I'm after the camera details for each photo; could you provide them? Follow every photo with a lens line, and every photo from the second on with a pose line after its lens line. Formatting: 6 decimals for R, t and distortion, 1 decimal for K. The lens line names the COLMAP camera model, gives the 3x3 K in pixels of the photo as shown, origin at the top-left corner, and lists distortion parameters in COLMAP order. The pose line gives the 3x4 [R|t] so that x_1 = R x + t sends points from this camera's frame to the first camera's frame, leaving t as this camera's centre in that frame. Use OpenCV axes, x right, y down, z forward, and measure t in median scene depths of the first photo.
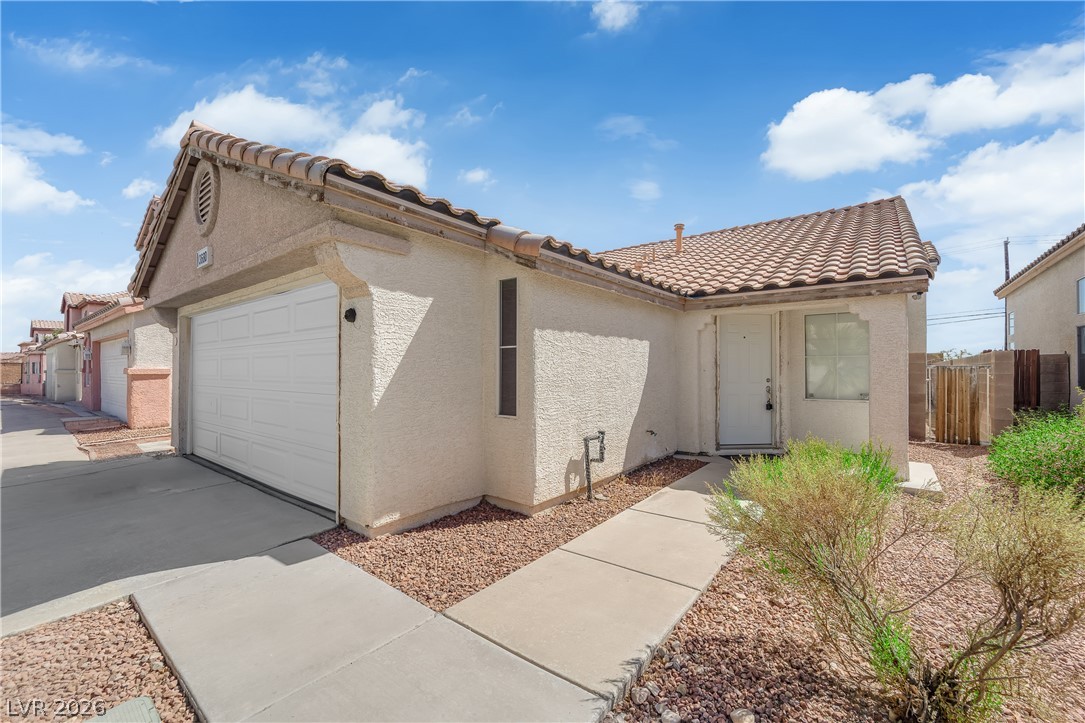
lens RADIAL K [[436.3, 0, 541.4], [0, 436.3, 366.7], [0, 0, 1]] dist [-0.002468, 0.000339]
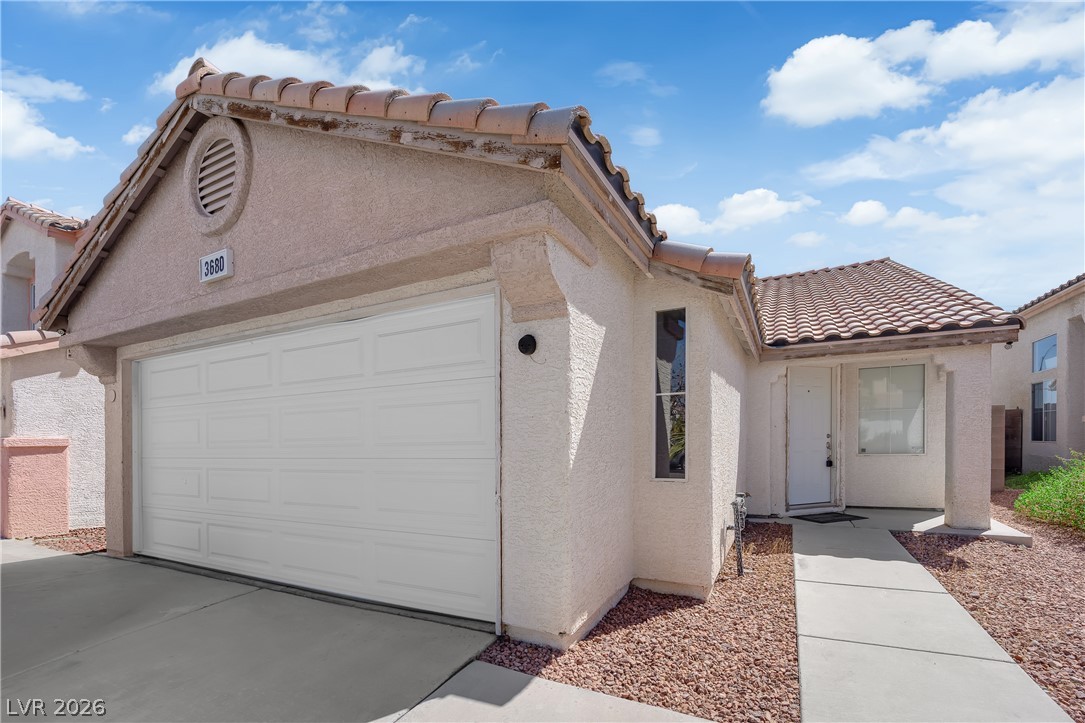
lens RADIAL K [[465.5, 0, 557.7], [0, 465.5, 441.3], [0, 0, 1]] dist [-0.003449, -0.001509]
pose [[0.978109, -0.022321, 0.206891, -0.382257], [0.019468, 0.999685, 0.015814, 0.020642], [-0.207179, -0.011440, 0.978236, 0.164808]]
